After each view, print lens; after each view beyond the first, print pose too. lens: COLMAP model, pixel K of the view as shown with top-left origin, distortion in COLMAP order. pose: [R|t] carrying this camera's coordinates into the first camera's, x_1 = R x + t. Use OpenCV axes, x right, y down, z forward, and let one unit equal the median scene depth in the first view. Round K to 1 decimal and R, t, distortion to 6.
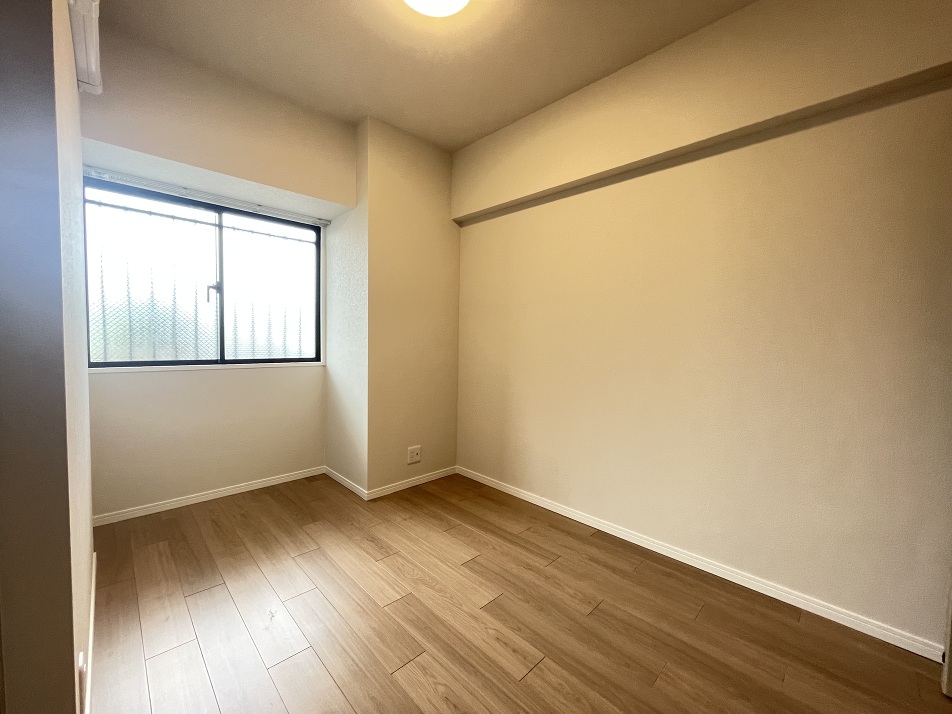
lens RADIAL K [[381.2, 0, 473.7], [0, 381.2, 361.8], [0, 0, 1]] dist [-0.010575, 0.000336]
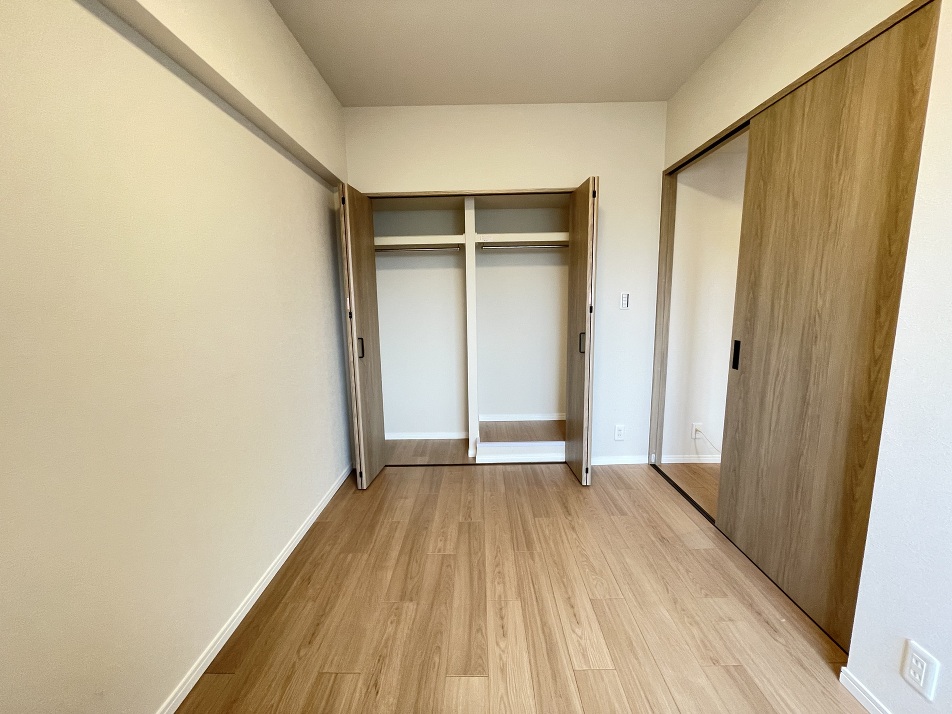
lens RADIAL K [[381.2, 0, 476.1], [0, 381.2, 358.9], [0, 0, 1]] dist [-0.010575, 0.000336]
pose [[-0.710966, -0.115658, 0.693650, -0.515352], [0.043487, 0.977264, 0.207520, -0.214189], [-0.701881, 0.177704, -0.689772, 1.663433]]
